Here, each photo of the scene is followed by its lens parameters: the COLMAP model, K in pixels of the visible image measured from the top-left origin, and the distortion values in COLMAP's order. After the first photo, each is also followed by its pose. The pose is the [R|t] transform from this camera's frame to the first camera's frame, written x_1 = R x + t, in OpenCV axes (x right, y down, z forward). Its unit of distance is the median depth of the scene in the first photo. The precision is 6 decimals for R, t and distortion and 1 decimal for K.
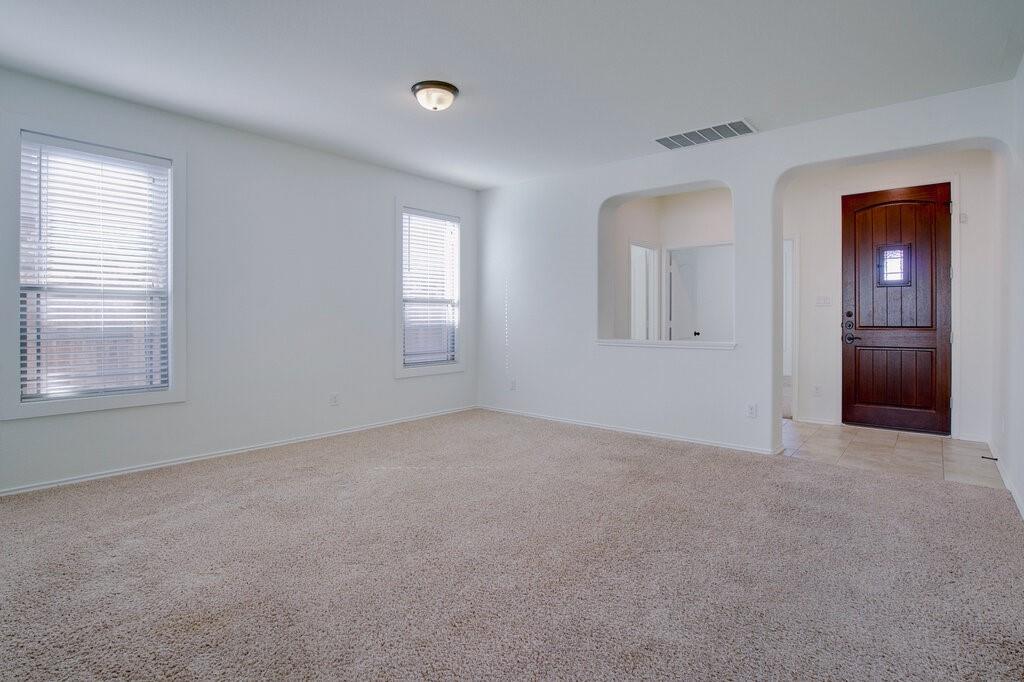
lens RADIAL K [[495.1, 0, 512.0], [0, 495.1, 317.0], [0, 0, 1]] dist [-0.000447, -0.000082]
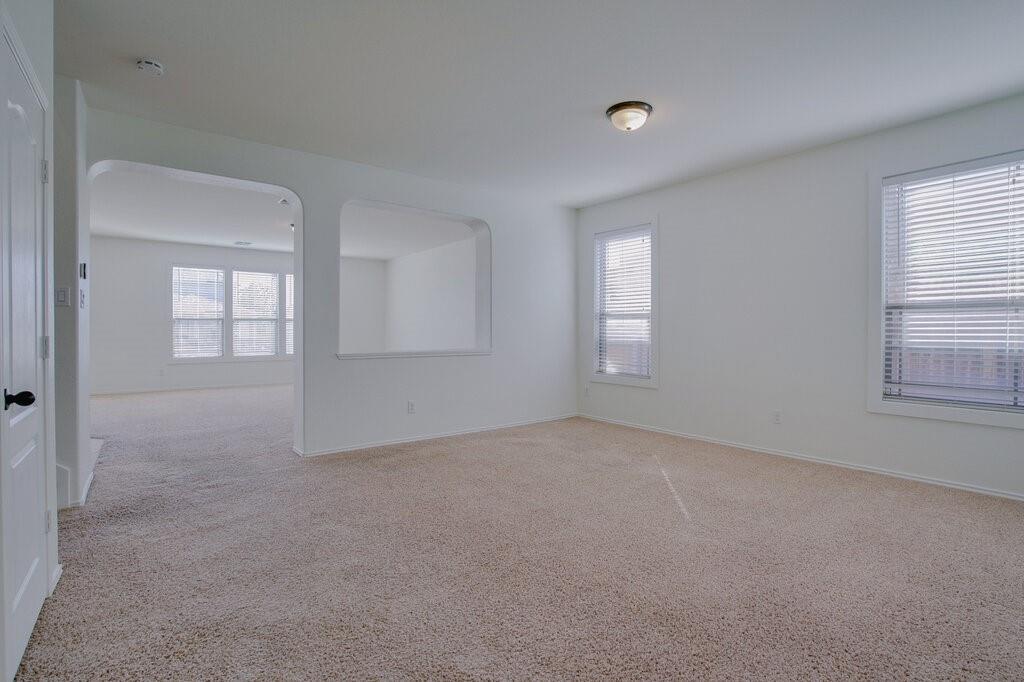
lens RADIAL K [[493.0, 0, 512.0], [0, 493.0, 341.0], [0, 0, 1]] dist [-0.000266, -0.000033]
pose [[-0.181005, 0.017153, -0.983333, 0.566854], [-0.000656, 0.999846, 0.017562, 0.003603], [0.983482, 0.003824, -0.180966, 0.574048]]
